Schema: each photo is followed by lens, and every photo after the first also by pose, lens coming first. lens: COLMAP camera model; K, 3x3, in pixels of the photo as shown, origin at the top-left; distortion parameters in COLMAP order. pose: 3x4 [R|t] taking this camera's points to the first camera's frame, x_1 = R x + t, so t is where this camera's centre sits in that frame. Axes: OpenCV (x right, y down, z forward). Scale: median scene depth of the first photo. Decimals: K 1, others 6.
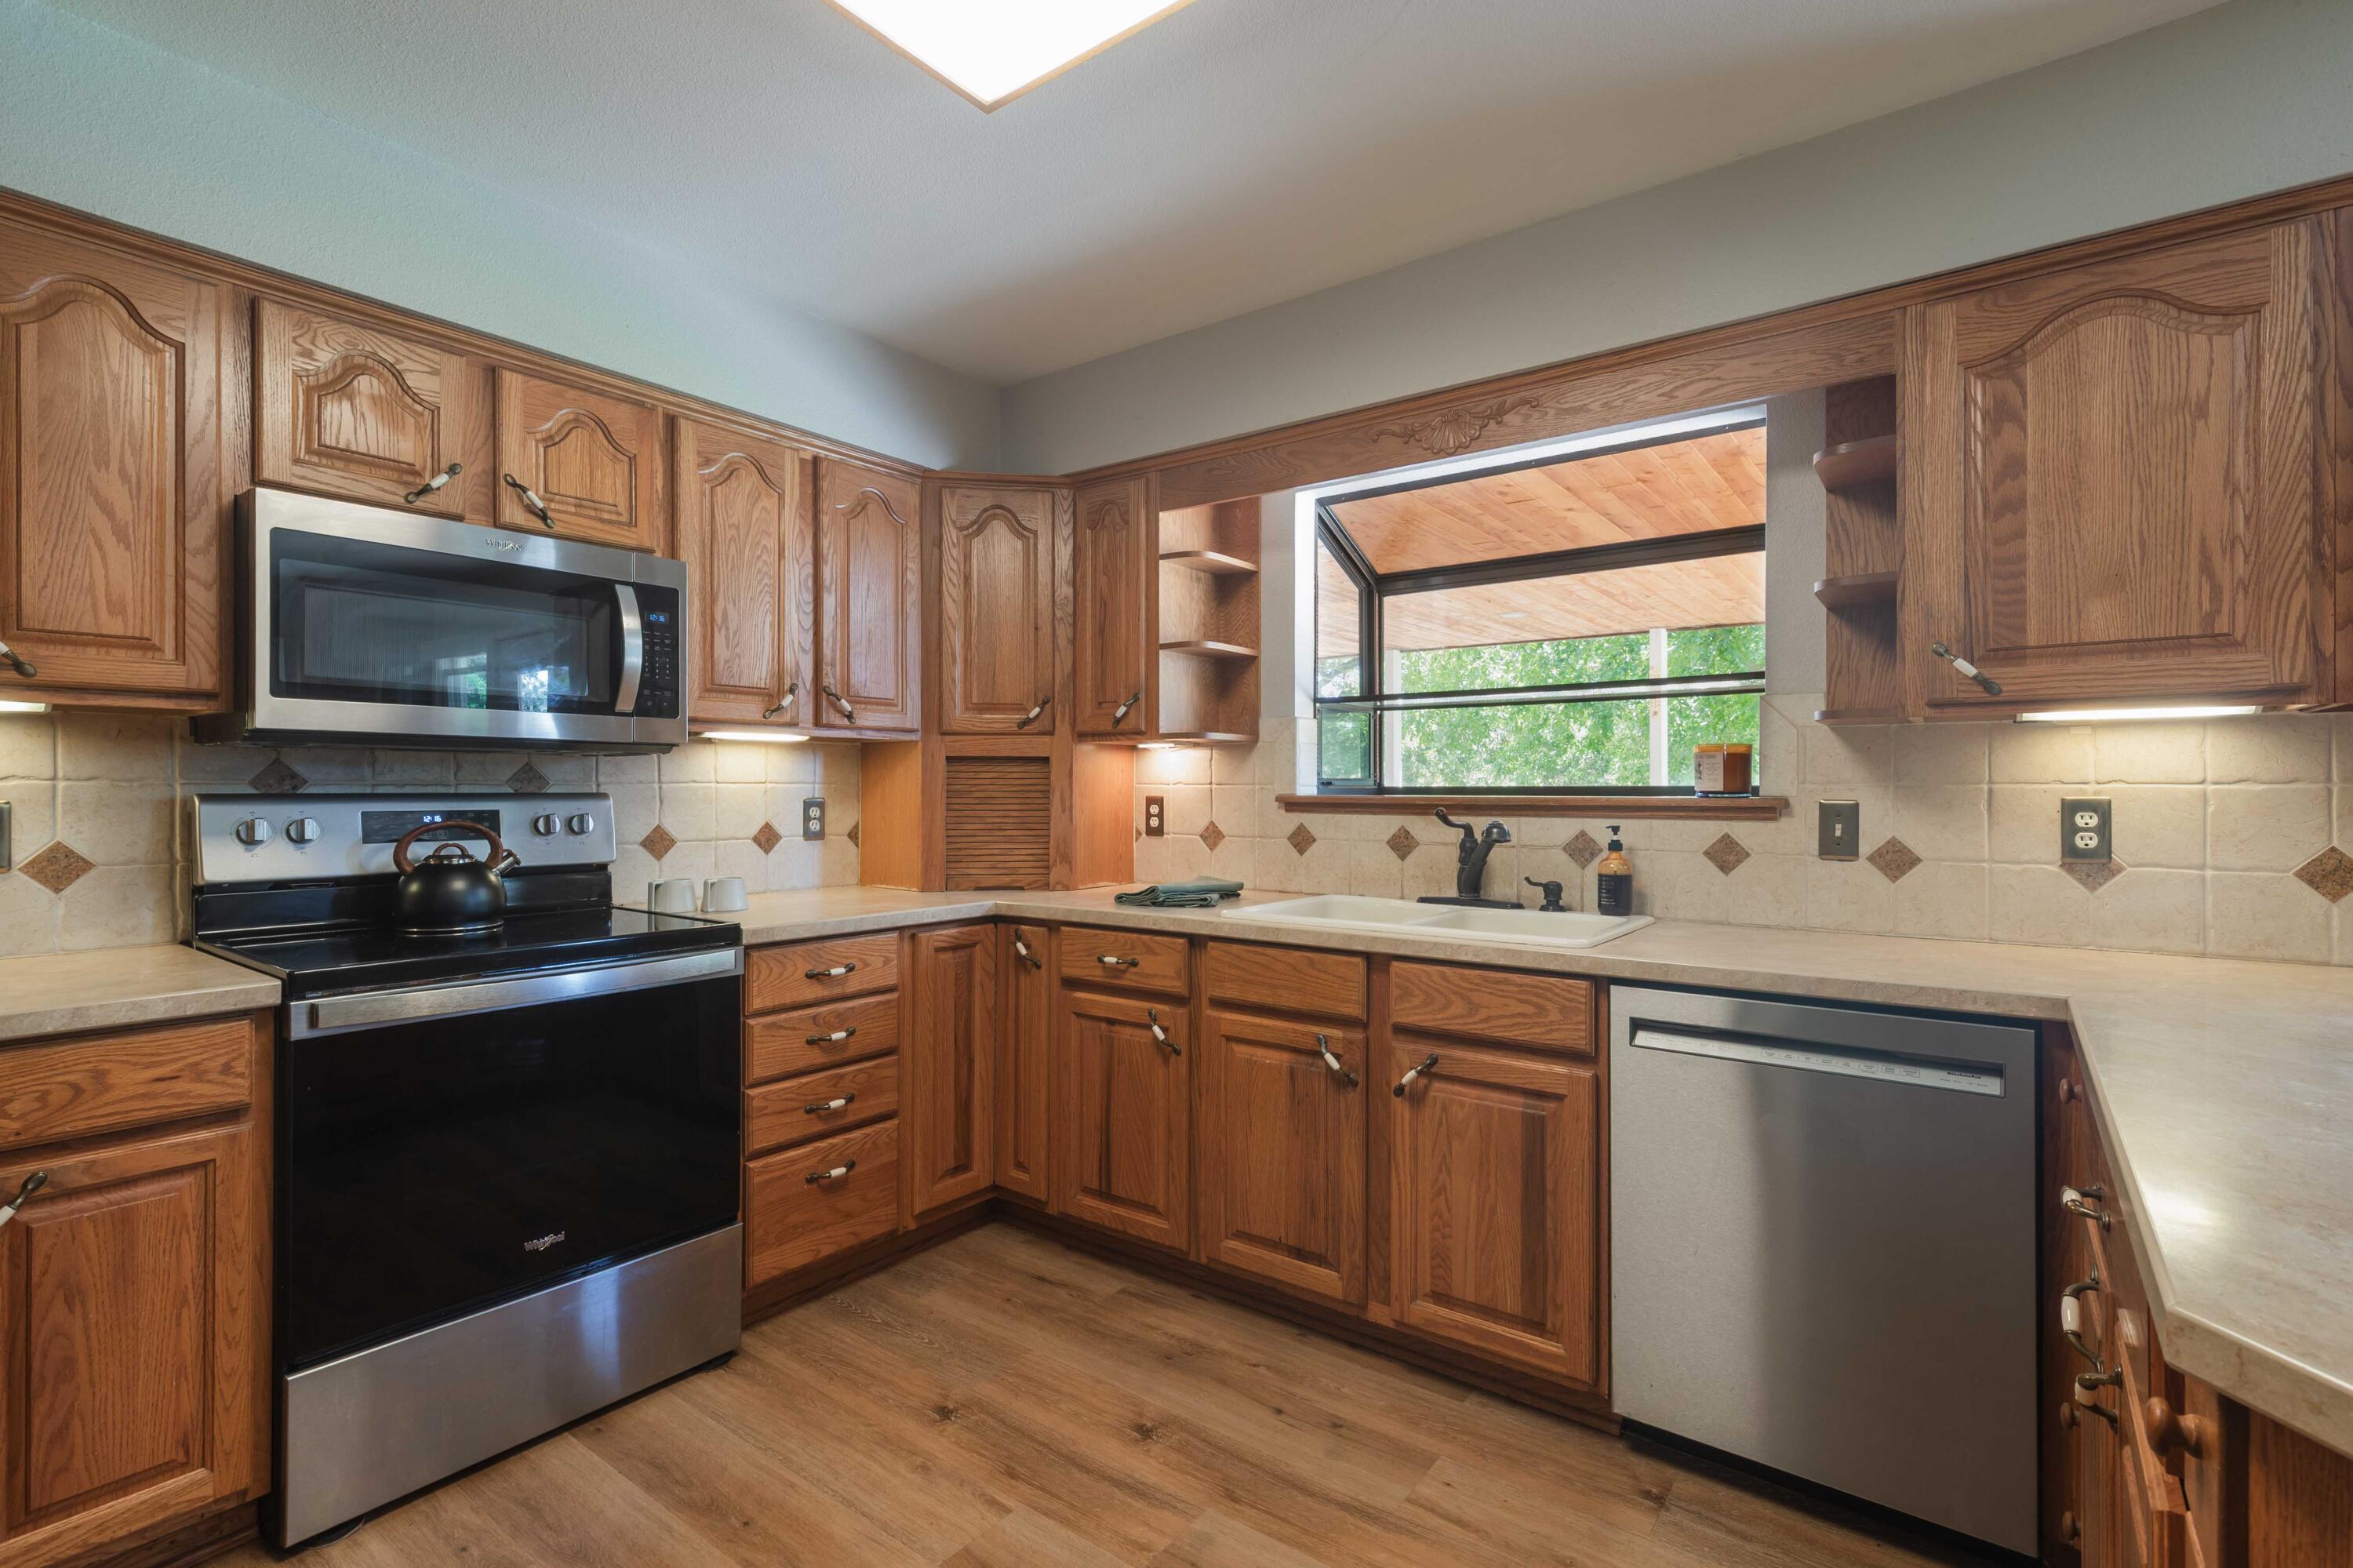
lens RADIAL K [[1078.3, 0, 1195.2], [0, 1078.3, 786.4], [0, 0, 1]] dist [0.002183, -0.000401]
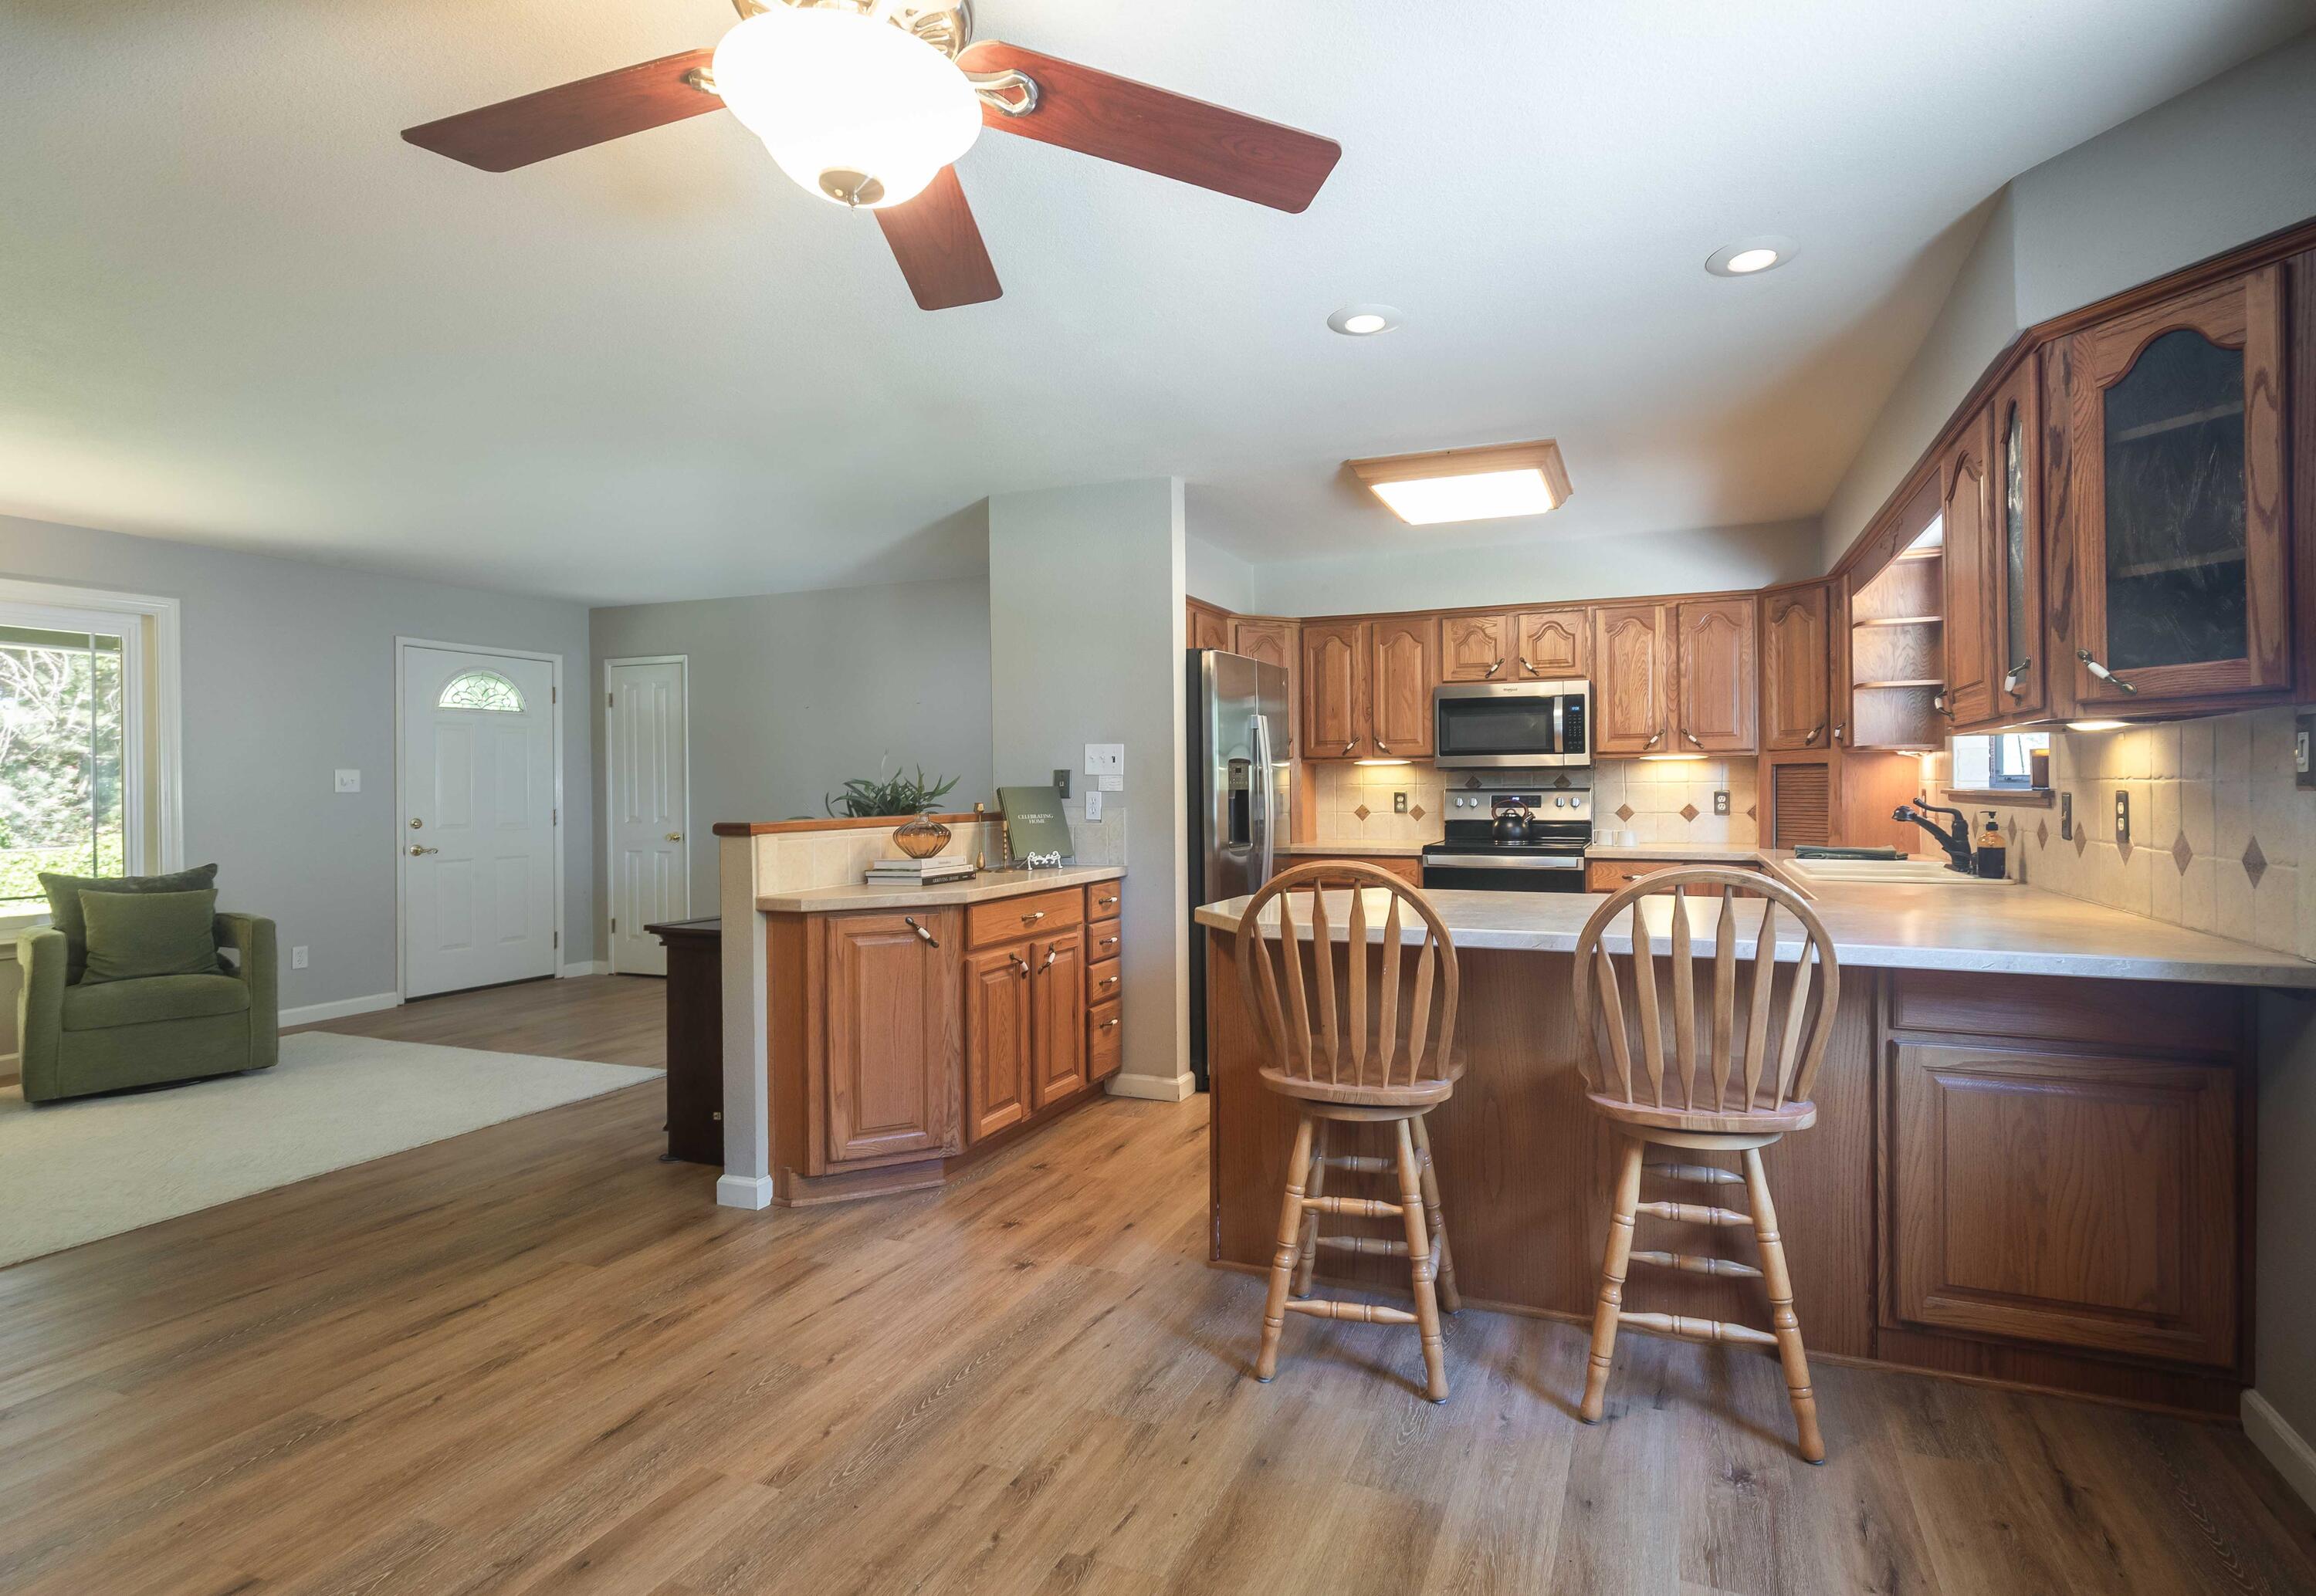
lens RADIAL K [[1121.4, 0, 1212.5], [0, 1121.4, 791.7], [0, 0, 1]] dist [-0.007959, 0.002088]
pose [[0.254000, 0.001497, -0.967203, 1.625955], [0.009013, 0.999952, 0.003914, -0.002118], [0.967162, -0.009712, 0.253974, -0.320078]]
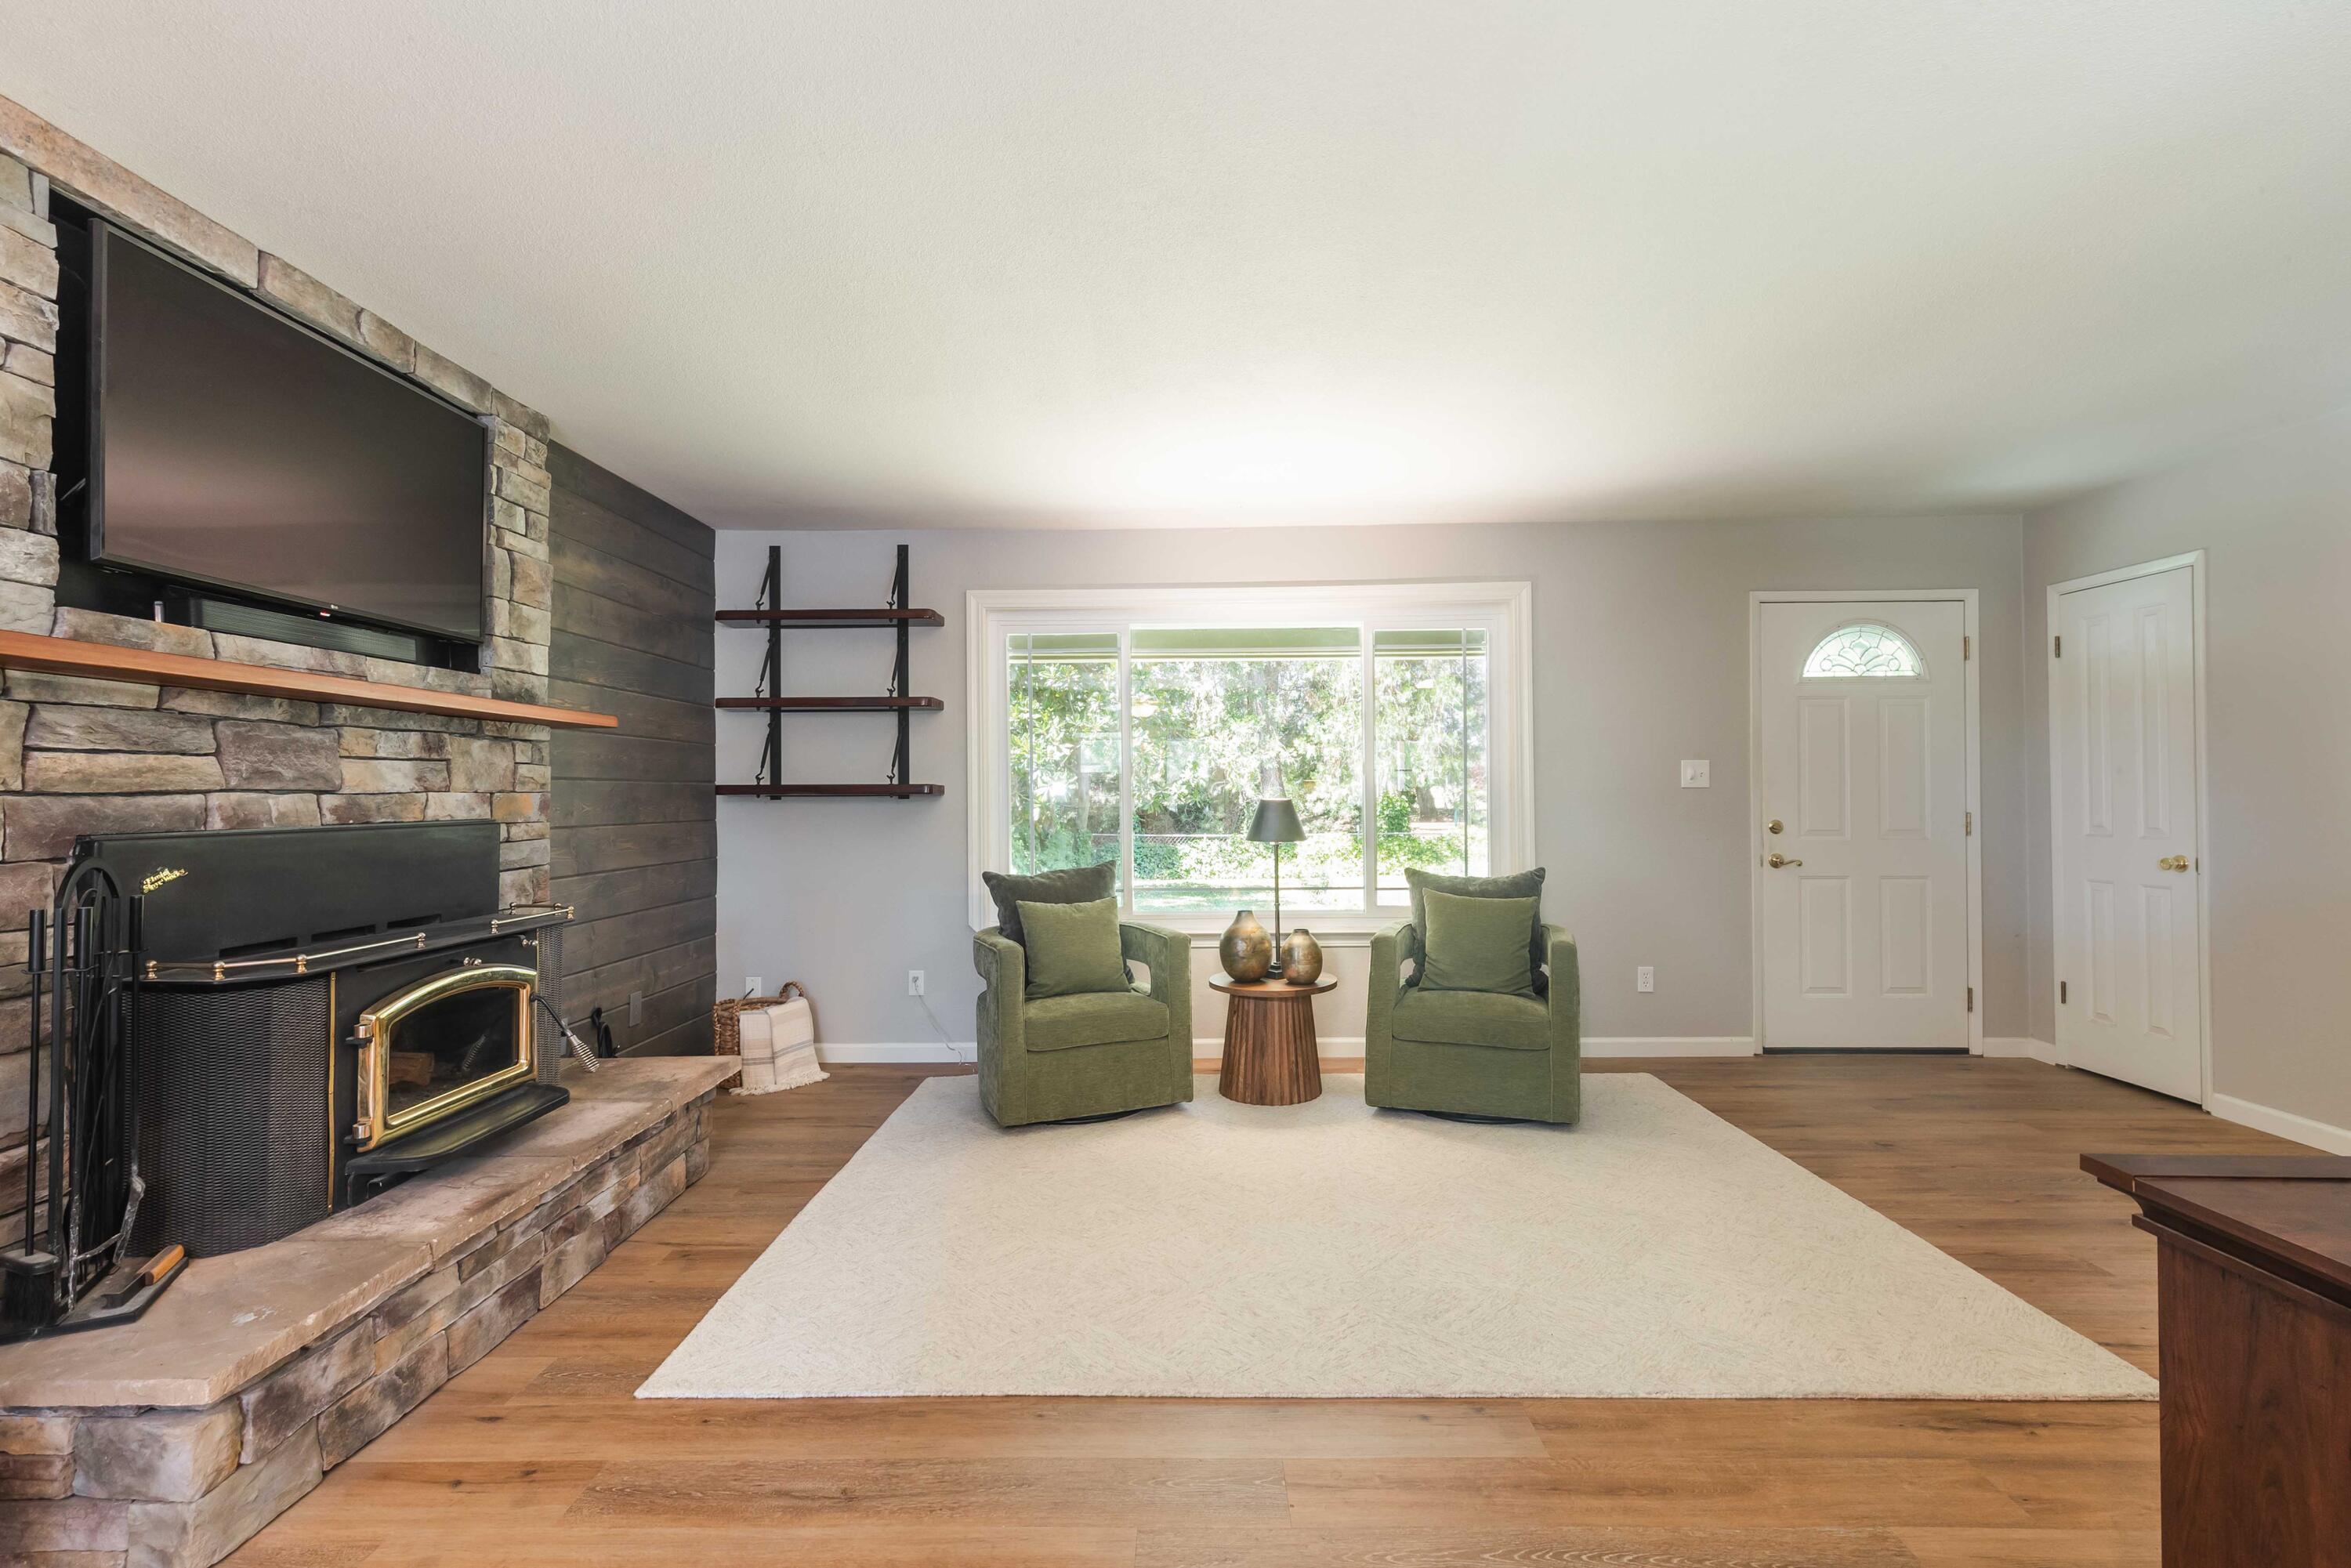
lens RADIAL K [[1077.3, 0, 1194.0], [0, 1077.3, 781.9], [0, 0, 1]] dist [0.002183, -0.000401]
pose [[-0.802554, -0.001224, -0.596578, 0.561000], [0.007124, 0.999907, -0.011635, -0.001507], [0.596537, -0.013588, -0.802471, -0.524056]]
